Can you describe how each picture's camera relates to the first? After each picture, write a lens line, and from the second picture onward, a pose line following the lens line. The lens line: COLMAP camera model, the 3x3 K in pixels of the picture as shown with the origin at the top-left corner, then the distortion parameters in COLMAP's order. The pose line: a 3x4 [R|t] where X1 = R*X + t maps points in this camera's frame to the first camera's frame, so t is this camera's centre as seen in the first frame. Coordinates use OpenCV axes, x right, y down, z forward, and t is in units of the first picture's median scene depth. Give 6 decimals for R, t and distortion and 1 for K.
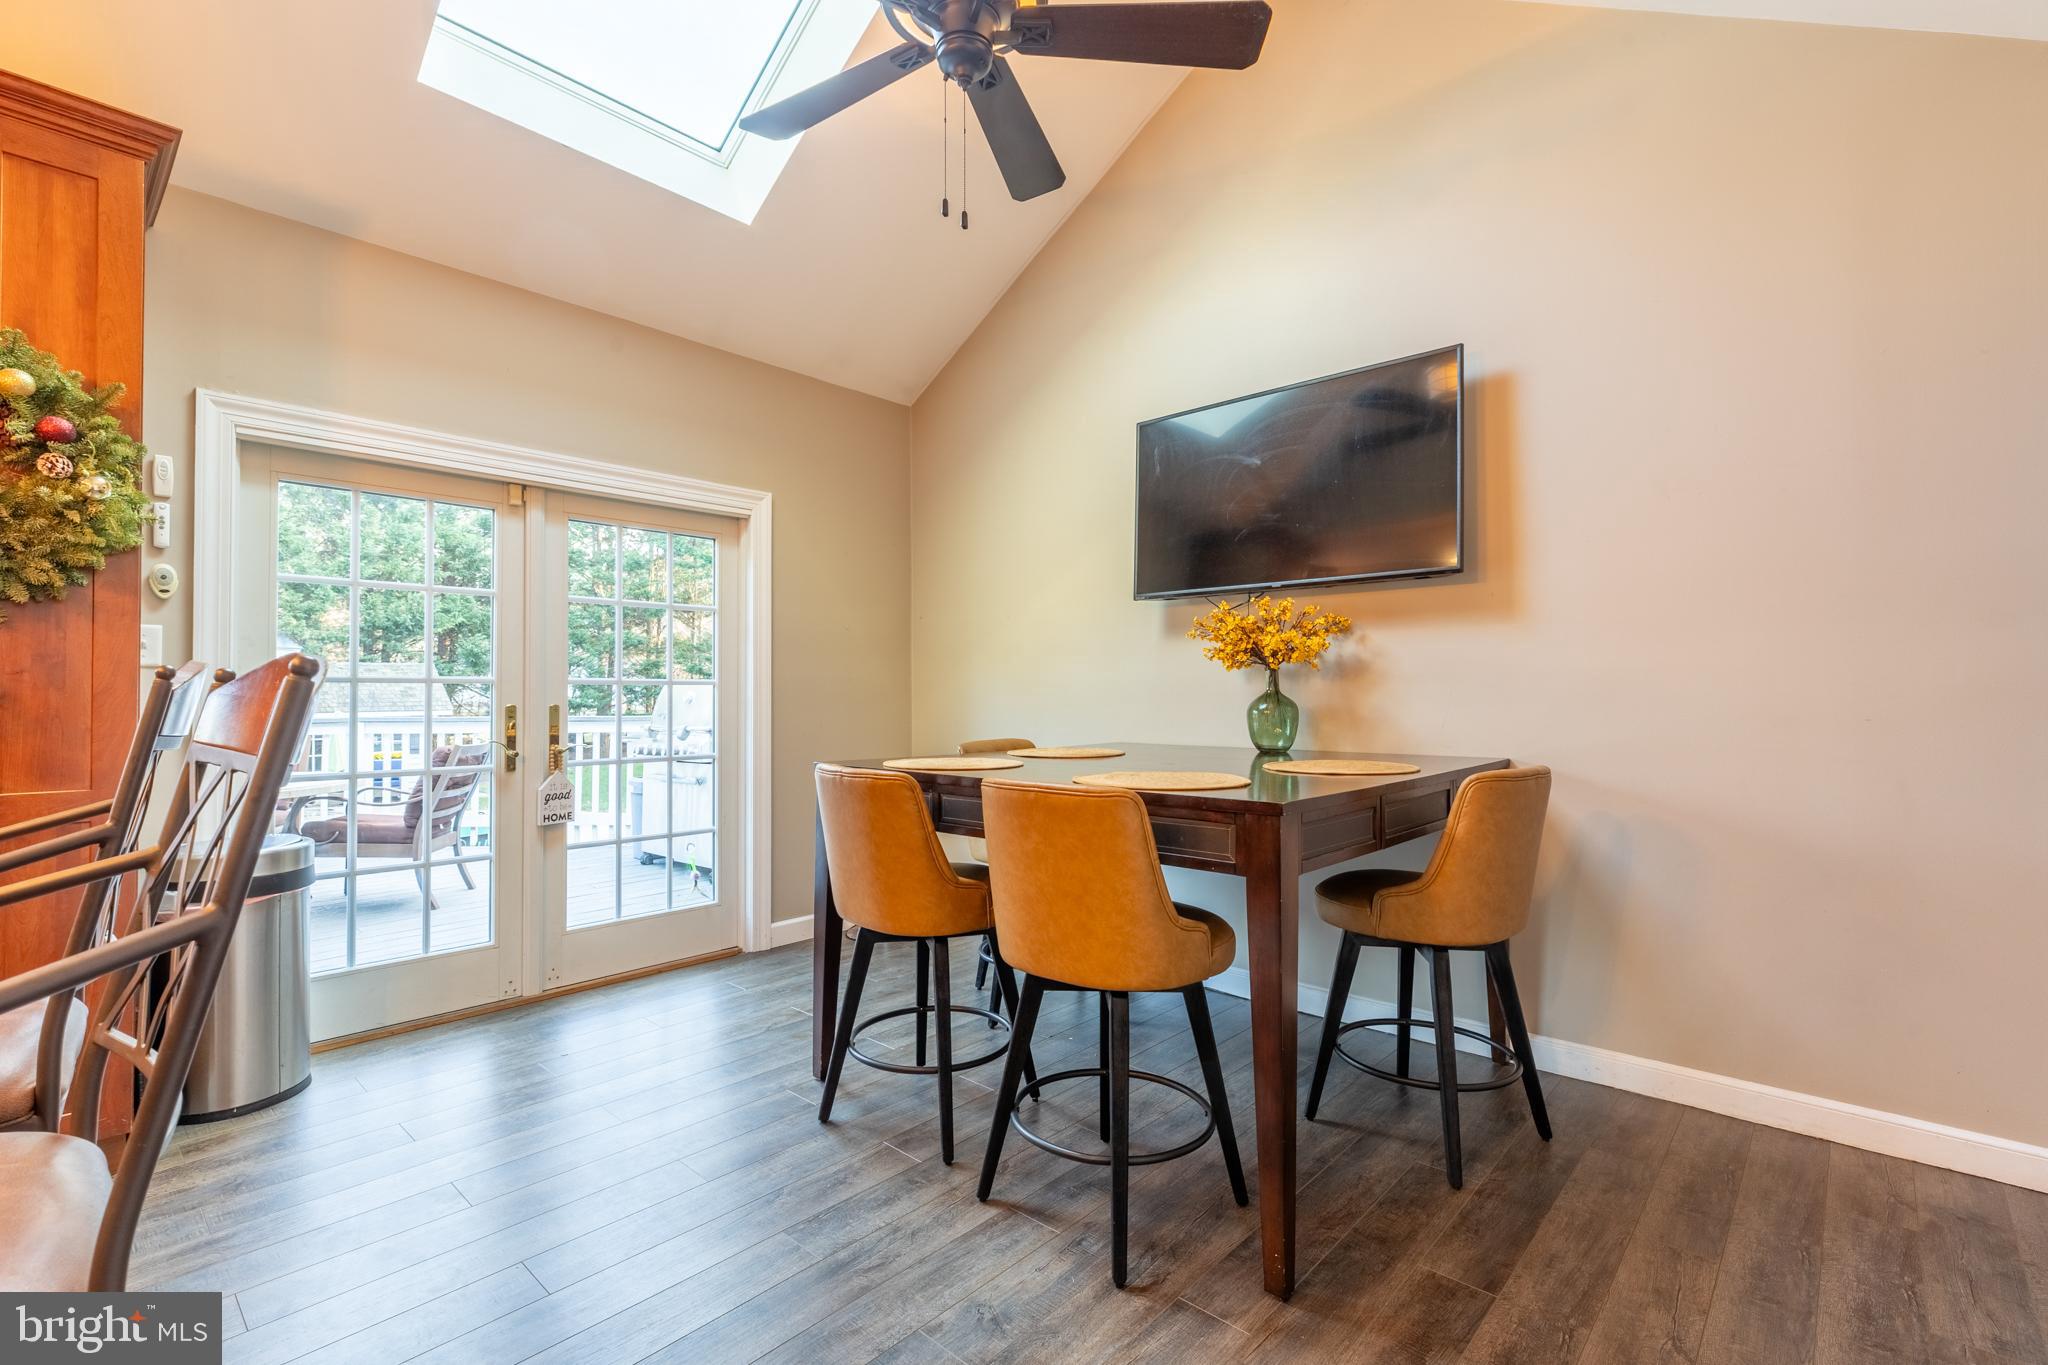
lens RADIAL K [[920.2, 0, 1040.7], [0, 920.2, 684.9], [0, 0, 1]] dist [0.003212, 0.000465]
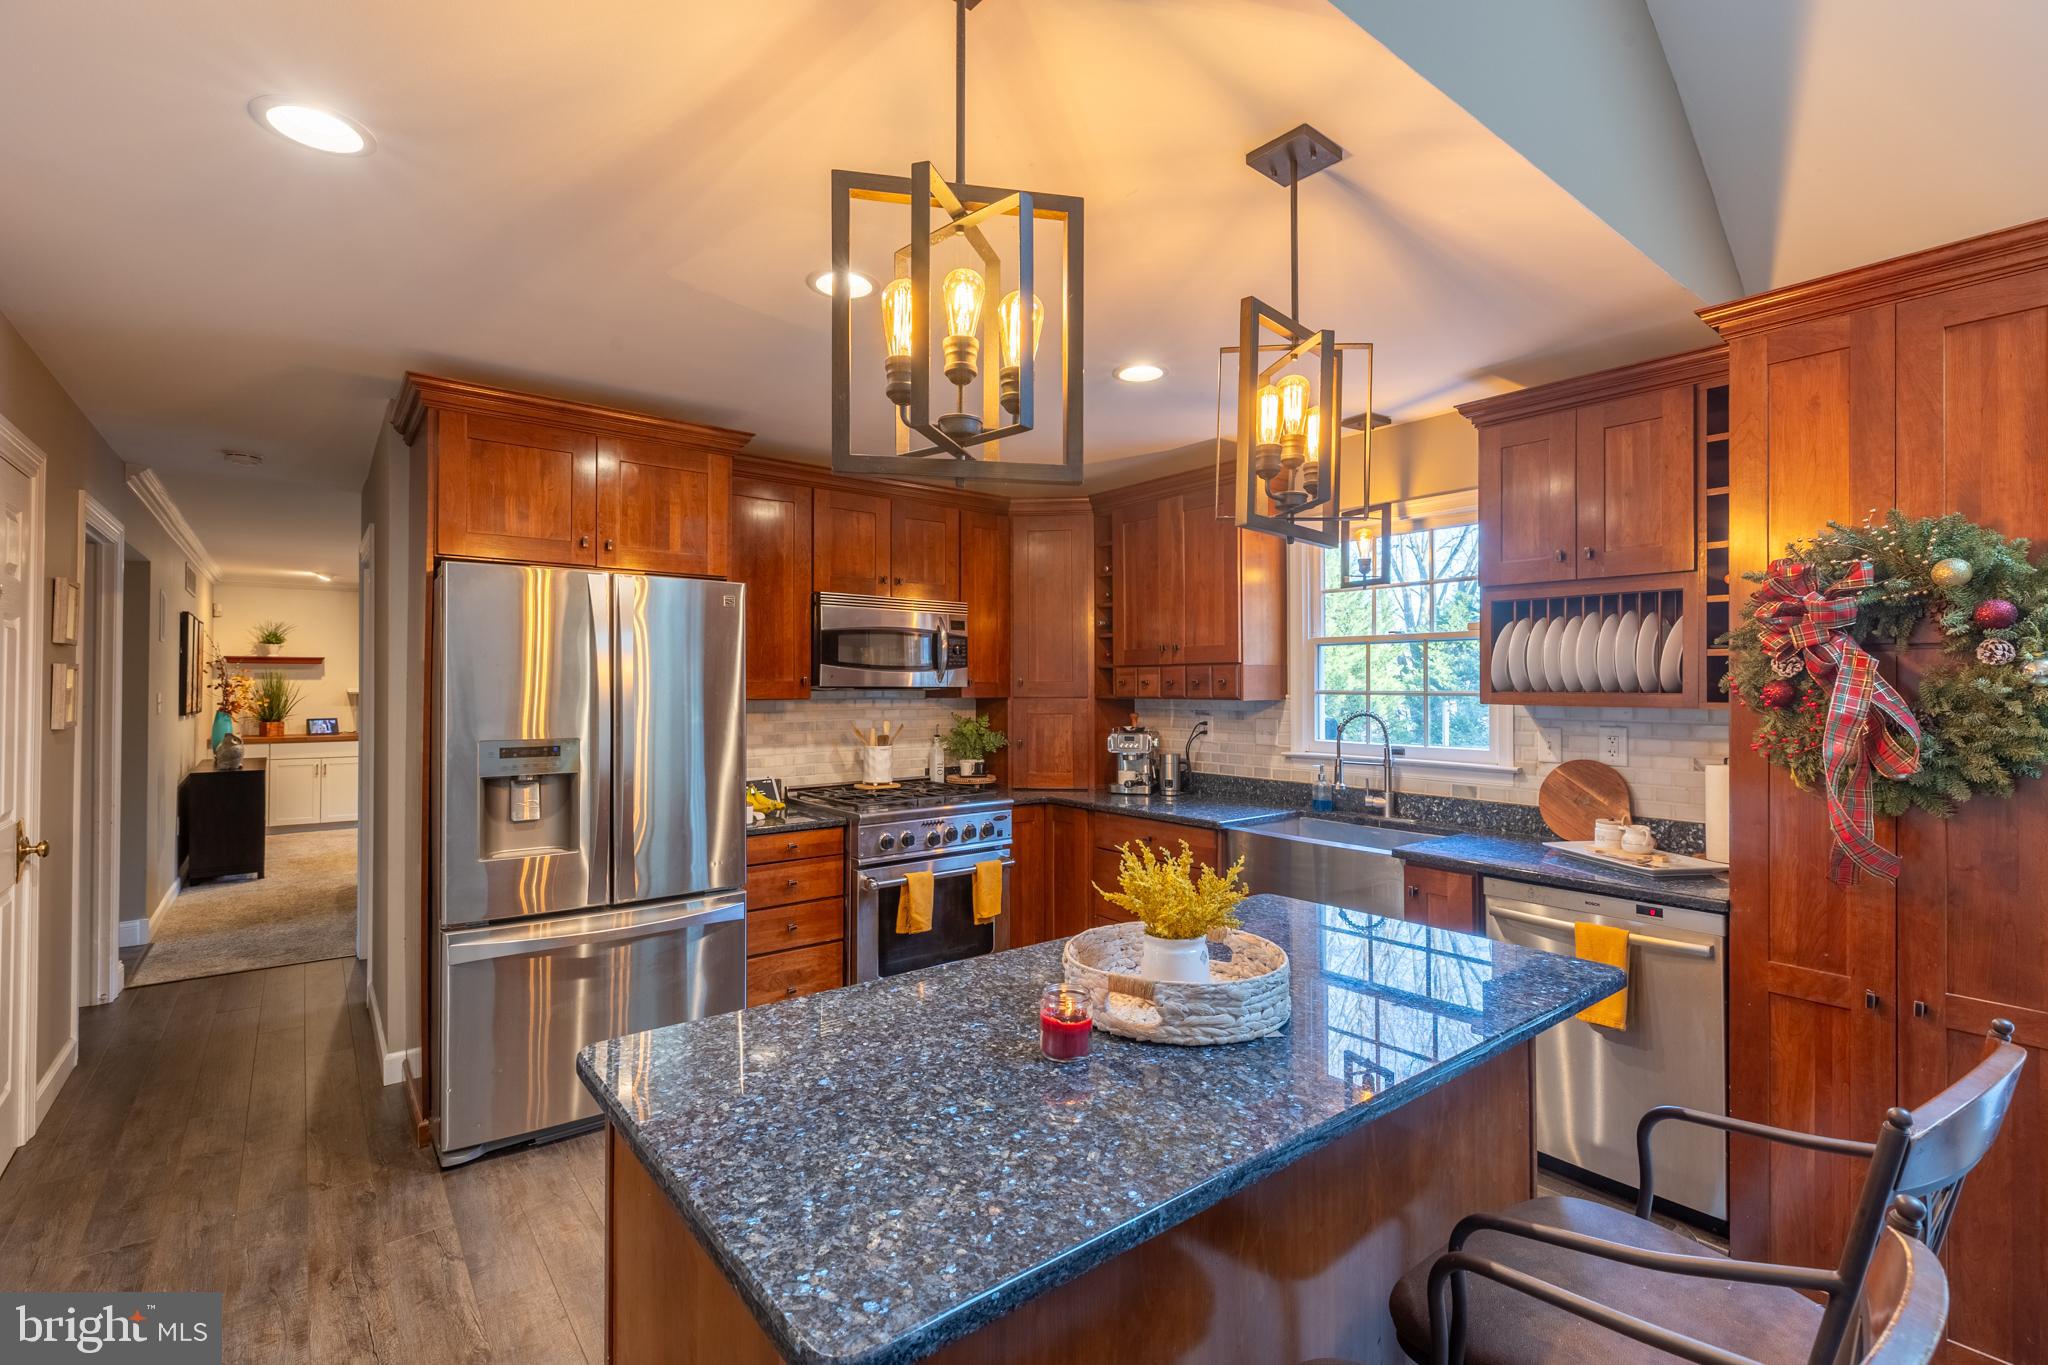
lens RADIAL K [[920.2, 0, 1021.0], [0, 920.2, 677.1], [0, 0, 1]] dist [0.003212, 0.000465]
pose [[-0.164433, -0.004434, -0.986378, -0.013216], [0.010862, 0.999921, -0.006305, -0.215868], [0.986328, -0.011751, -0.164372, 0.202959]]
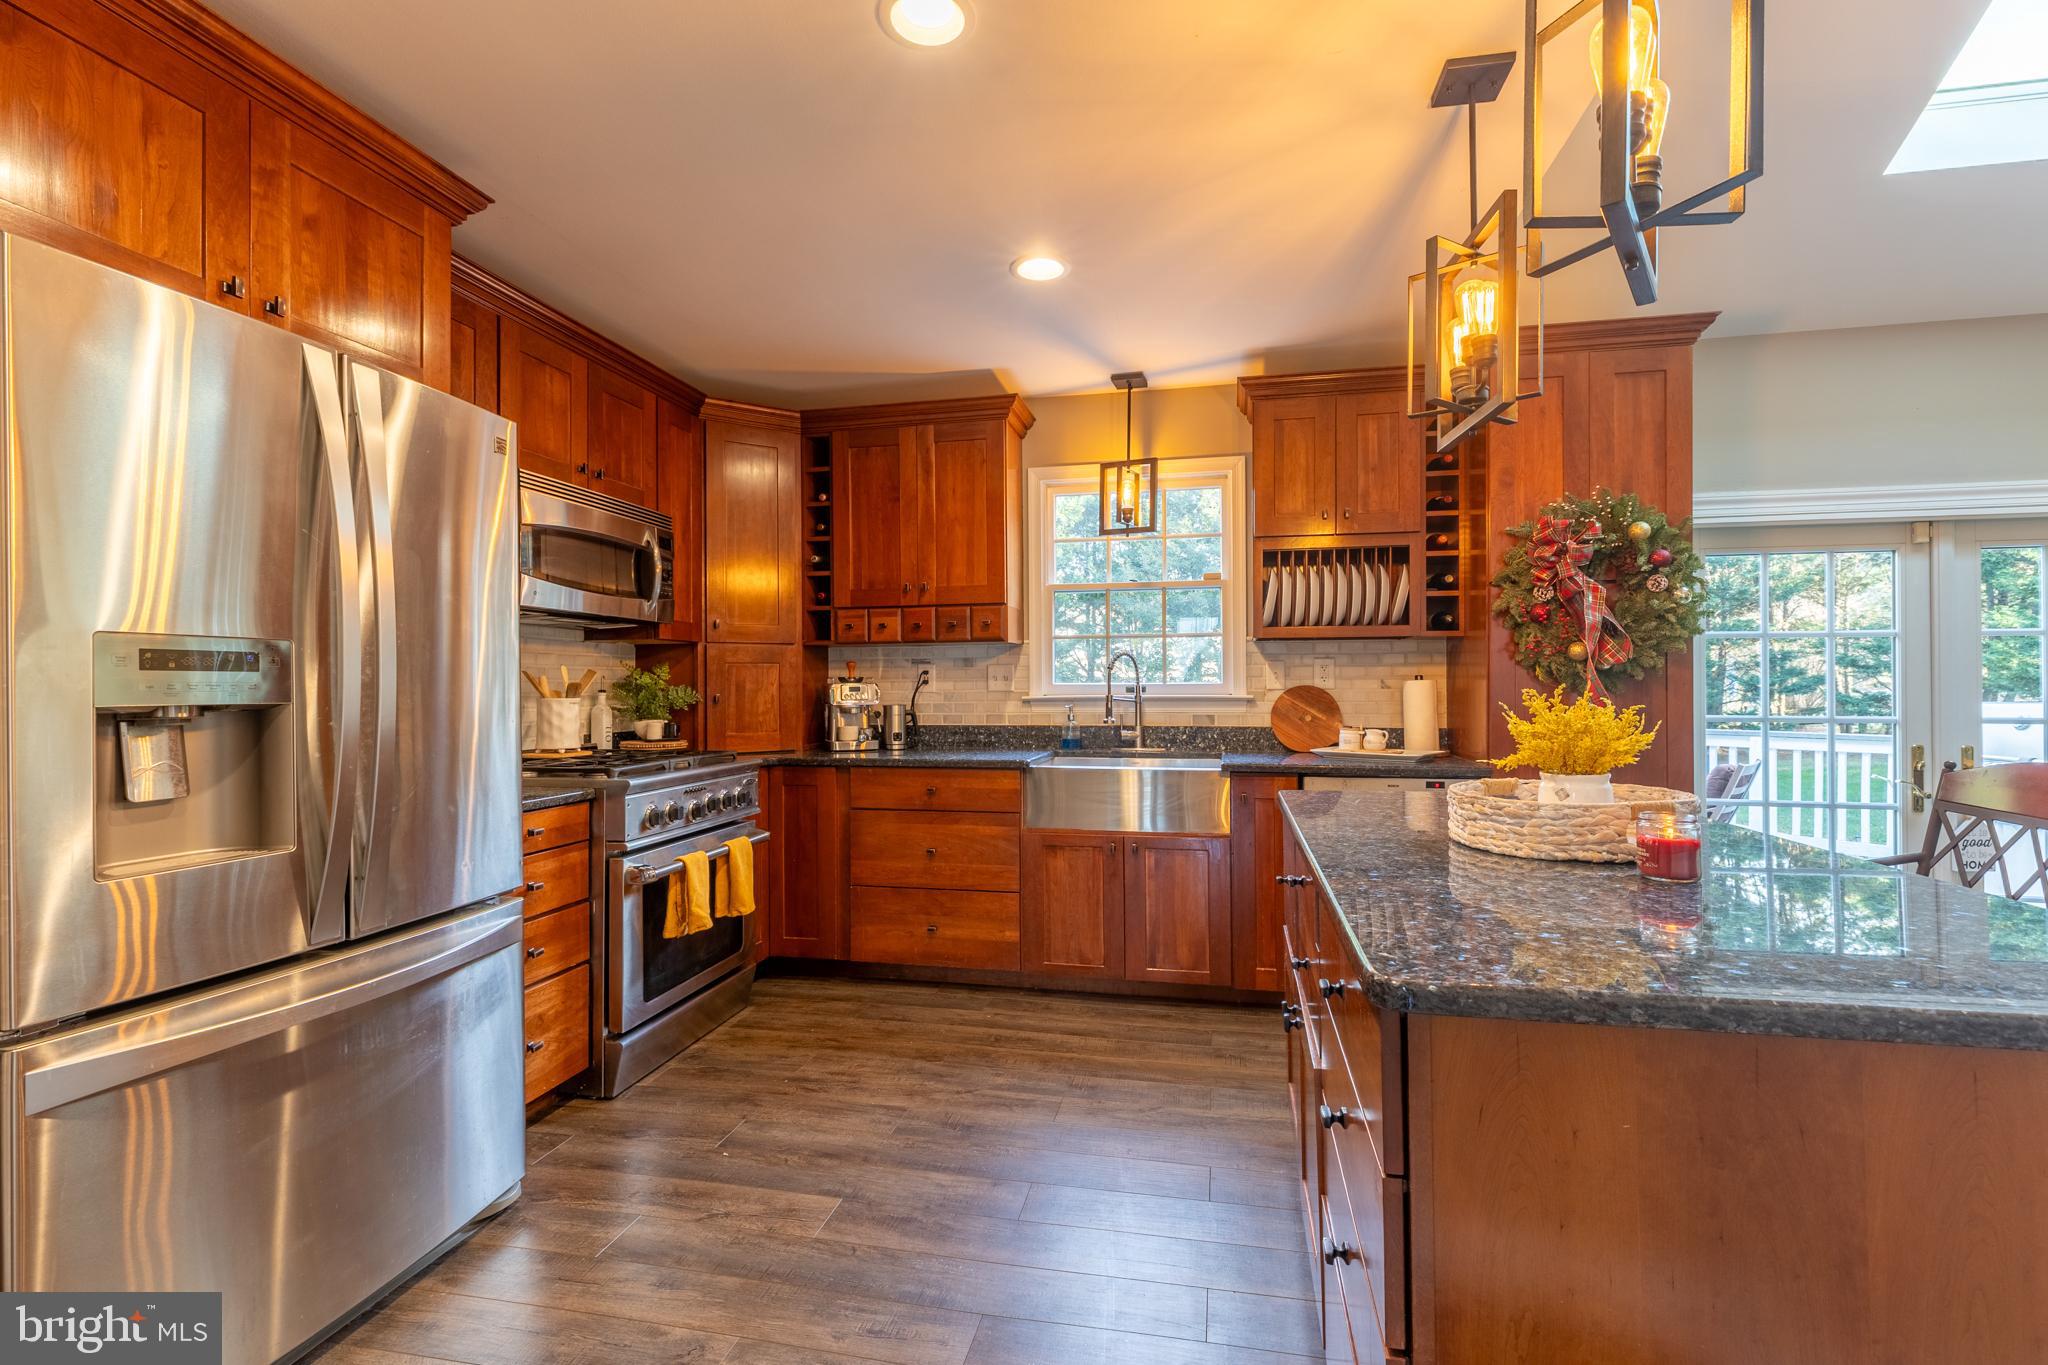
lens RADIAL K [[920.2, 0, 1030.6], [0, 920.2, 684.2], [0, 0, 1]] dist [0.003212, 0.000465]
pose [[0.503175, -0.000730, -0.864184, -0.321633], [0.012146, 0.999907, 0.006228, -0.100869], [0.864099, -0.013630, 0.503137, -0.551855]]
